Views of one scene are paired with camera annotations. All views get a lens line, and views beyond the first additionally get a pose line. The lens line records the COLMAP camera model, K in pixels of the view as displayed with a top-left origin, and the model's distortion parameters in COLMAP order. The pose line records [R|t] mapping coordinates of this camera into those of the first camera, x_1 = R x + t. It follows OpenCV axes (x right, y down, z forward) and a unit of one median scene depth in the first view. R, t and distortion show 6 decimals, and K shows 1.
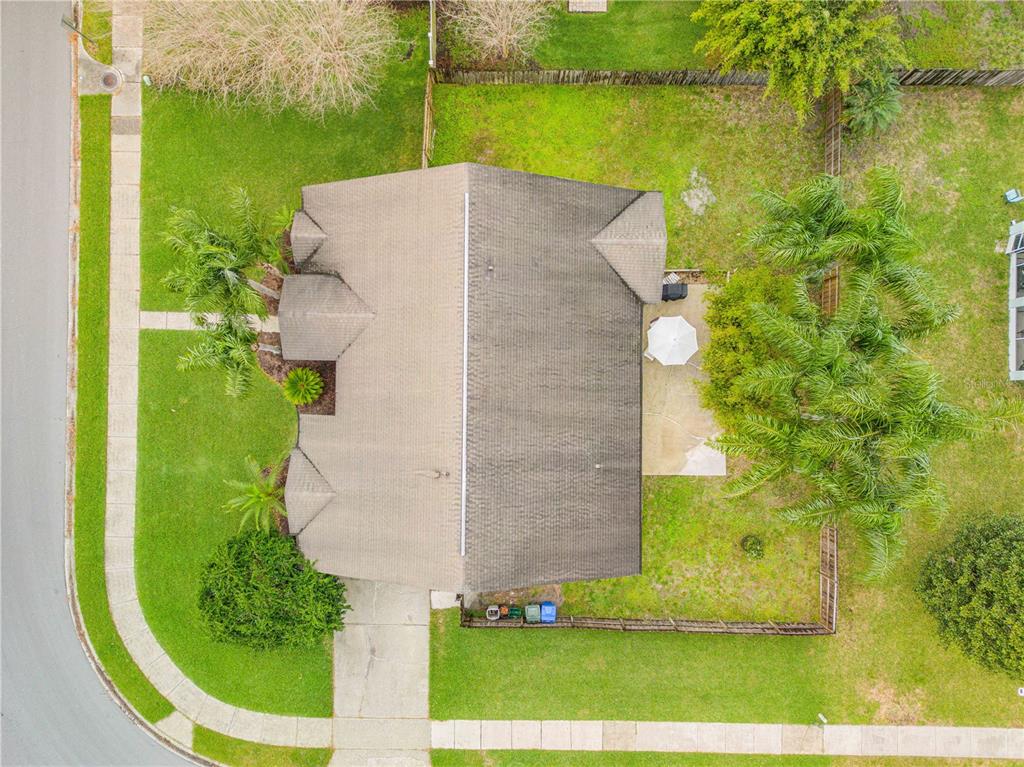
lens RADIAL K [[742.6, 0, 512.0], [0, 742.6, 383.5], [0, 0, 1]] dist [0.033885, 0.000253]
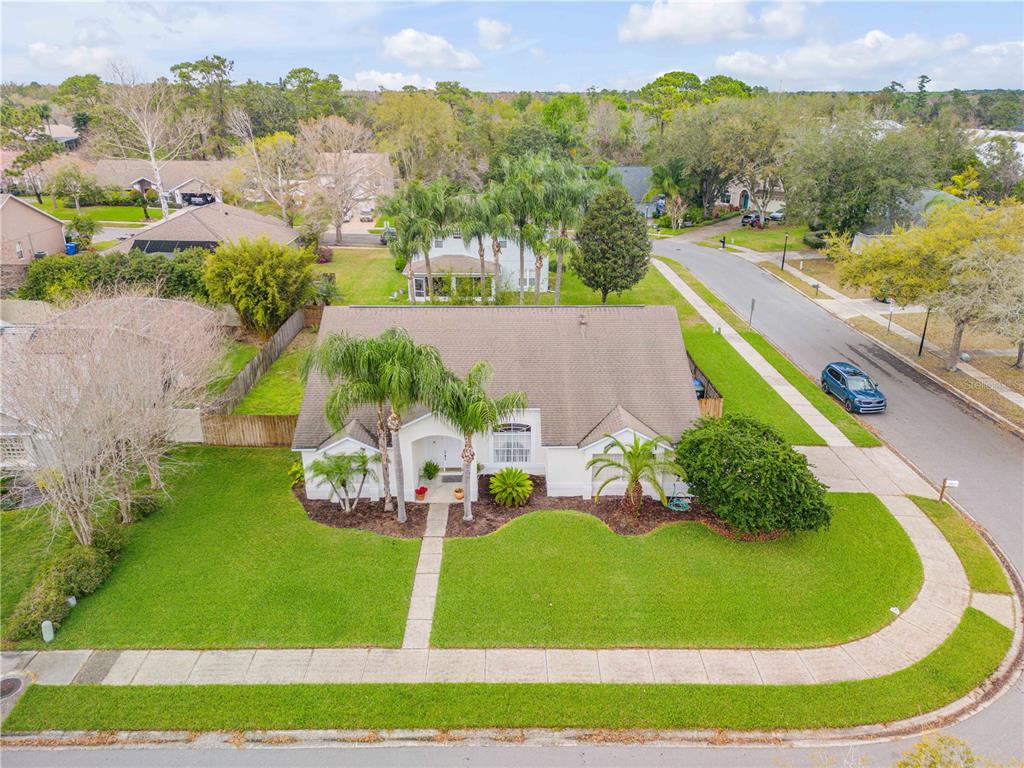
lens RADIAL K [[742.6, 0, 512.0], [0, 742.6, 384.0], [0, 0, 1]] dist [0.033885, 0.000253]
pose [[-0.029157, -0.346775, 0.937495, -1.024569], [0.999356, 0.009497, 0.034594, -0.025720], [-0.020899, 0.937900, 0.346275, 0.561510]]
